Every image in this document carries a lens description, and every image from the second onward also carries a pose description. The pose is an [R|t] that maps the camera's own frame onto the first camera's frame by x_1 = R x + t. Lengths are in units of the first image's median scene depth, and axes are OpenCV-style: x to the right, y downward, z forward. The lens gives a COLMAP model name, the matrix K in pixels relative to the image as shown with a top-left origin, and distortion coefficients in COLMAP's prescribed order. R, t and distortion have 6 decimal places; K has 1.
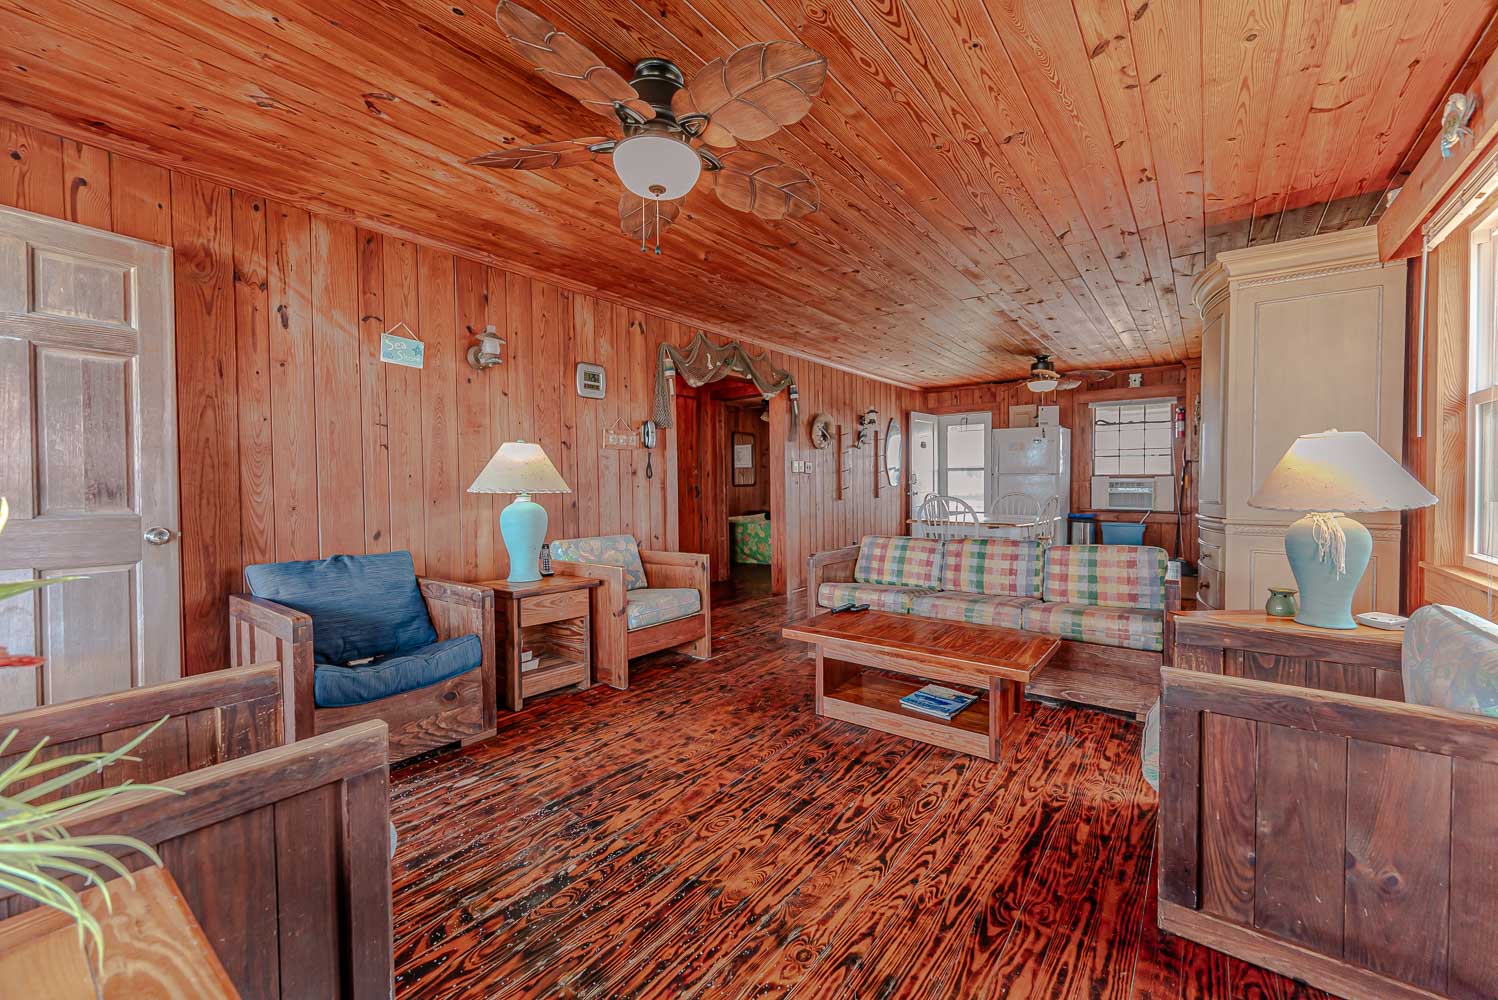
lens RADIAL K [[587.0, 0, 756.1], [0, 587.0, 496.9], [0, 0, 1]] dist [0.000358, -0.000042]
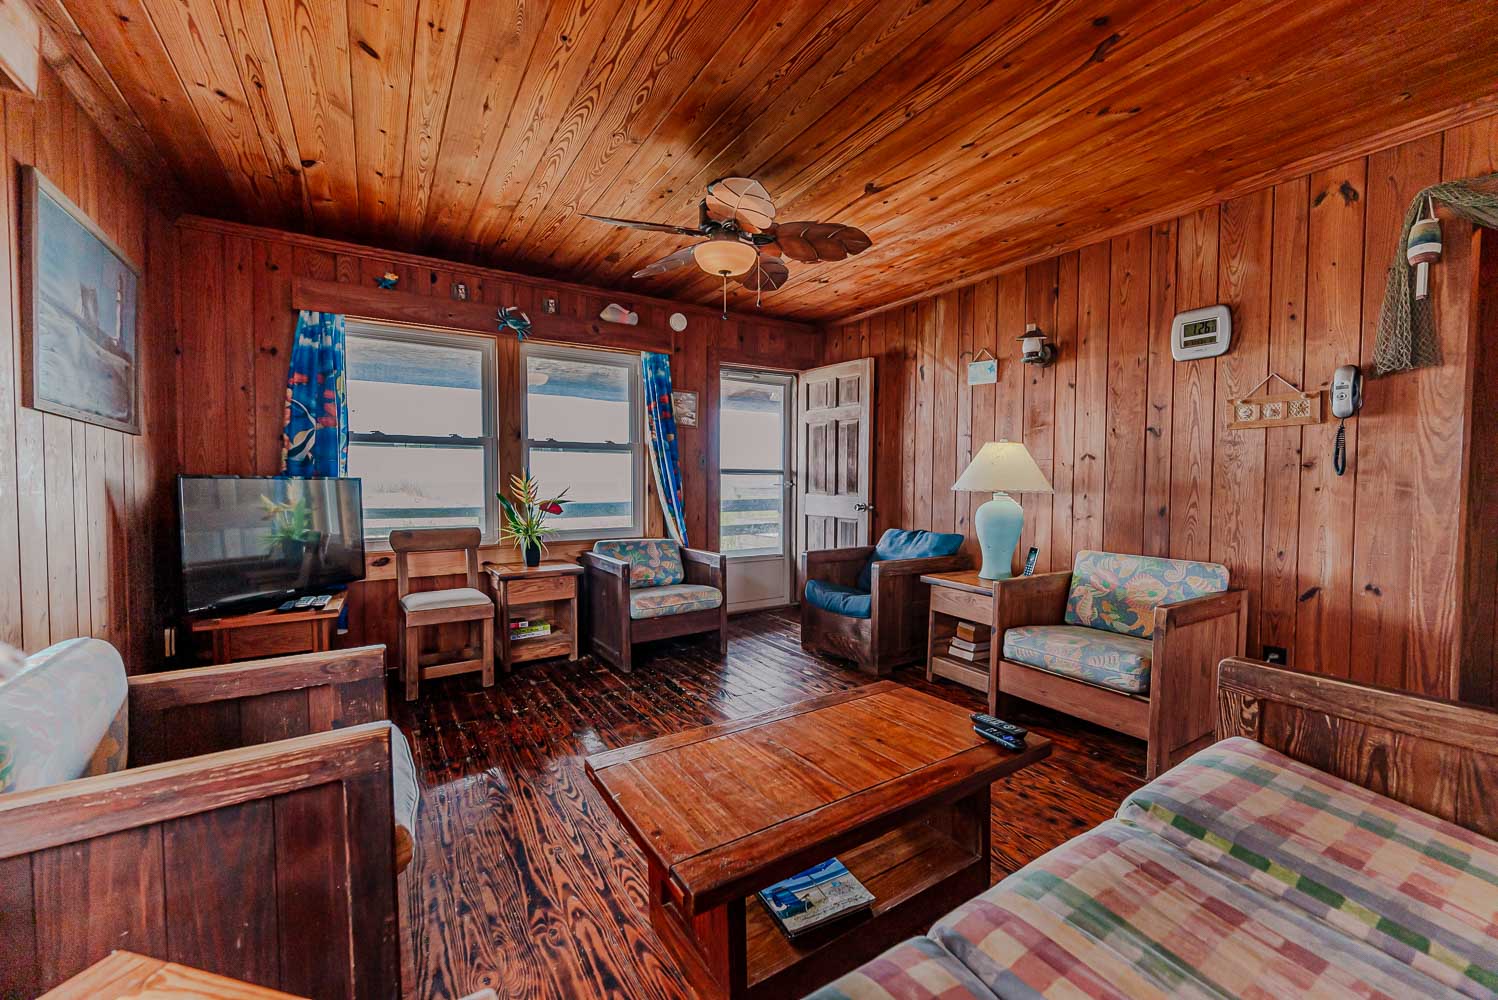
lens RADIAL K [[591.8, 0, 753.8], [0, 591.8, 504.4], [0, 0, 1]] dist [-0.000343, -0.000007]
pose [[-0.335902, 0.046748, -0.940736, 0.857576], [-0.019171, 0.998221, 0.056449, -0.042237], [0.941702, 0.036996, -0.334408, 1.155316]]
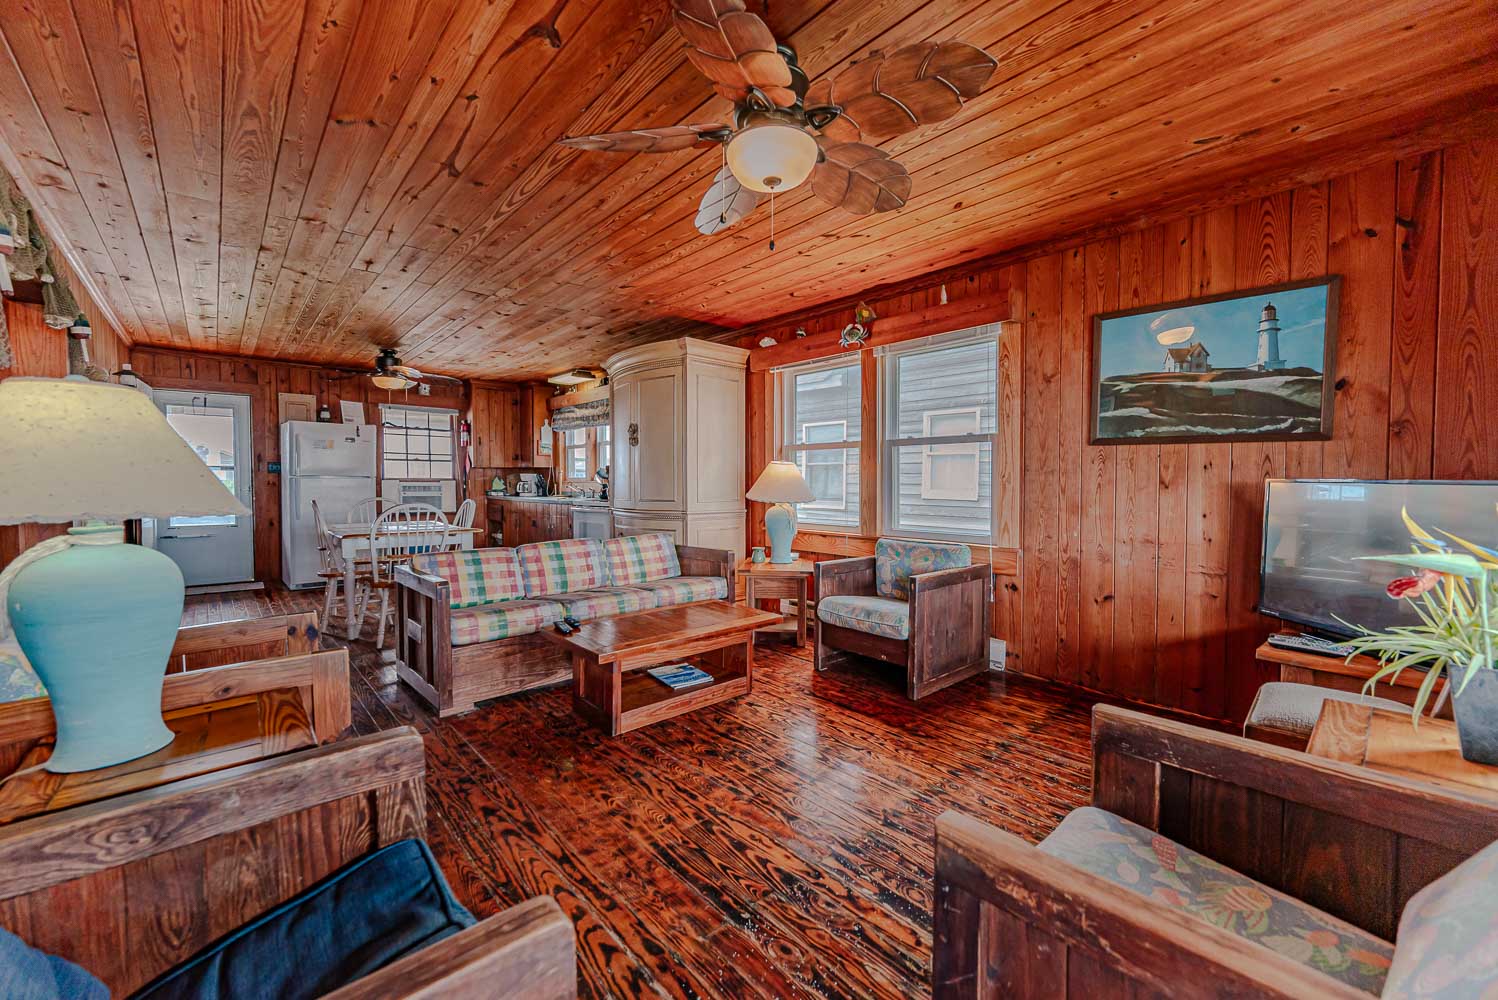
lens RADIAL K [[600.7, 0, 752.3], [0, 600.7, 496.9], [0, 0, 1]] dist [0.000658, 0.000020]
pose [[0.186902, -0.018599, 0.982202, -0.847126], [0.022332, 0.999643, 0.014679, -0.022471], [-0.982125, 0.019191, 0.187251, 0.639568]]
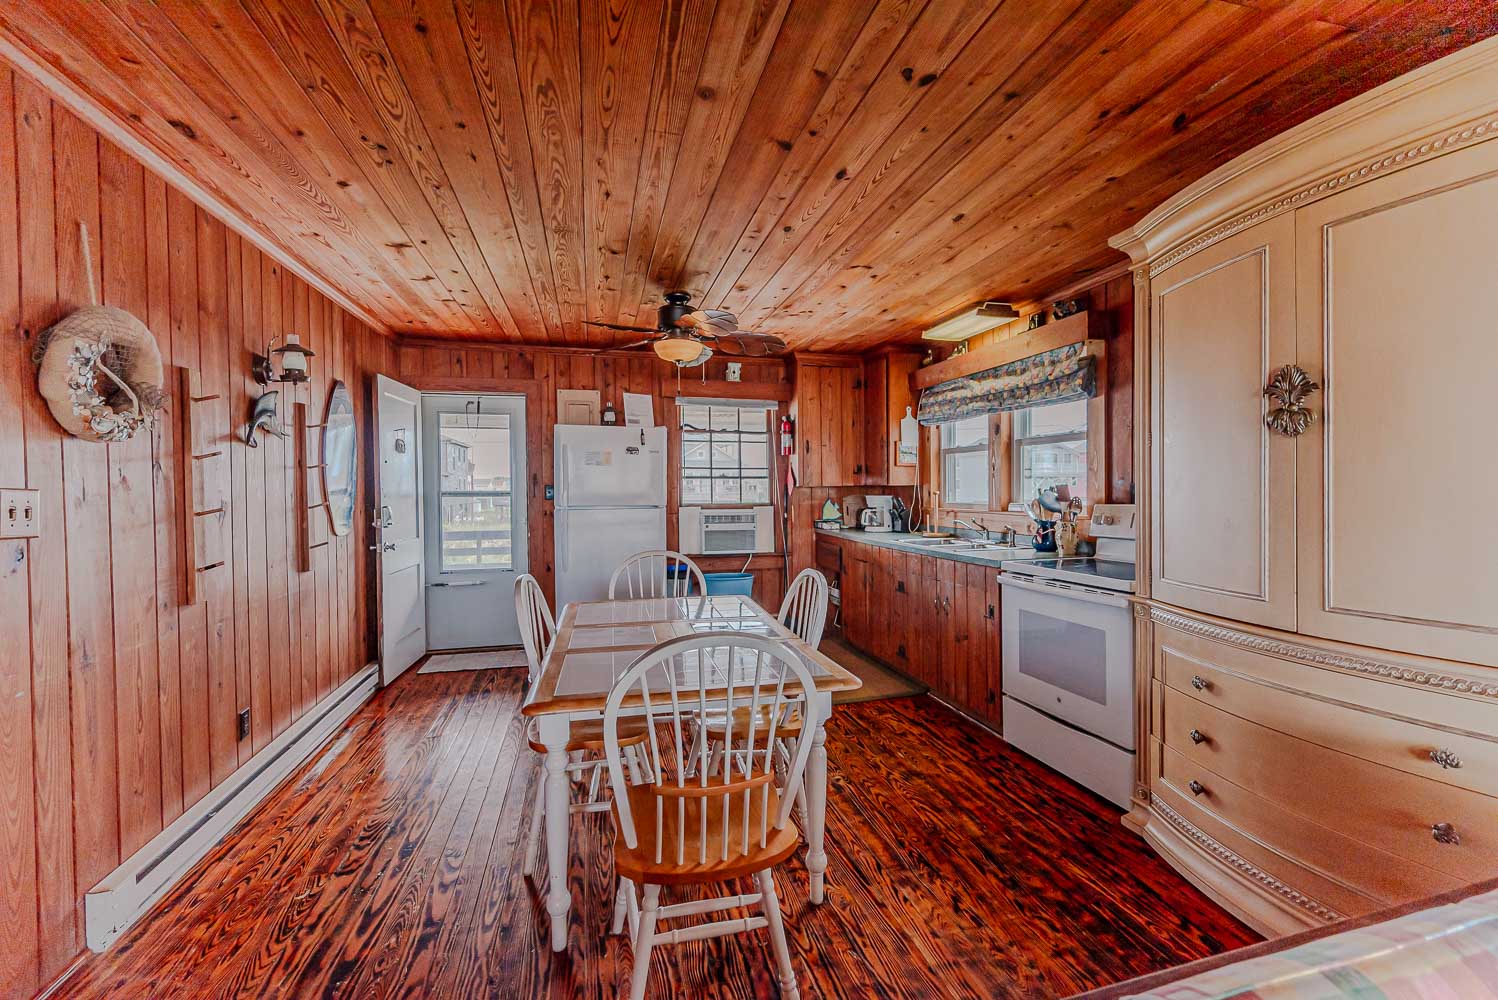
lens RADIAL K [[622.5, 0, 749.0], [0, 622.5, 500.0], [0, 0, 1]] dist [-0.001612, -0.000159]
pose [[0.620133, -0.011609, 0.784410, 0.180947], [0.022458, 0.999743, -0.002958, -0.114998], [-0.784175, 0.019450, 0.620235, 1.460698]]
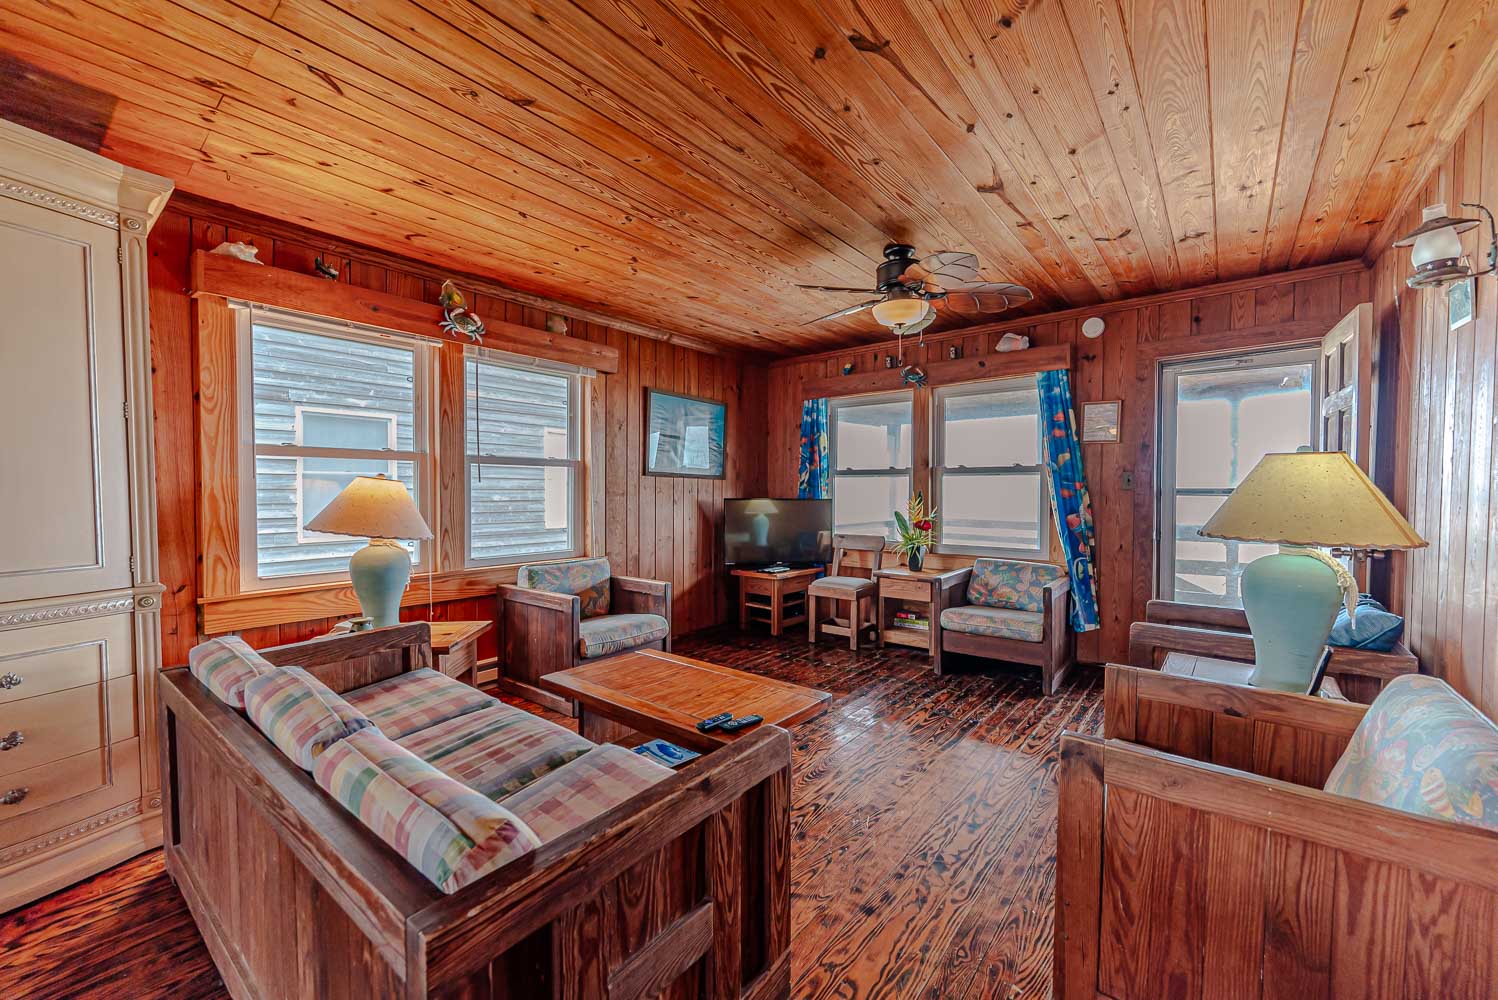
lens RADIAL K [[591.8, 0, 753.8], [0, 591.8, 504.4], [0, 0, 1]] dist [-0.000343, -0.000007]
pose [[-0.999660, 0.009662, 0.024211, 0.142302], [0.010800, 0.998822, 0.047313, -0.090344], [-0.023725, 0.047558, -0.998587, 1.946757]]
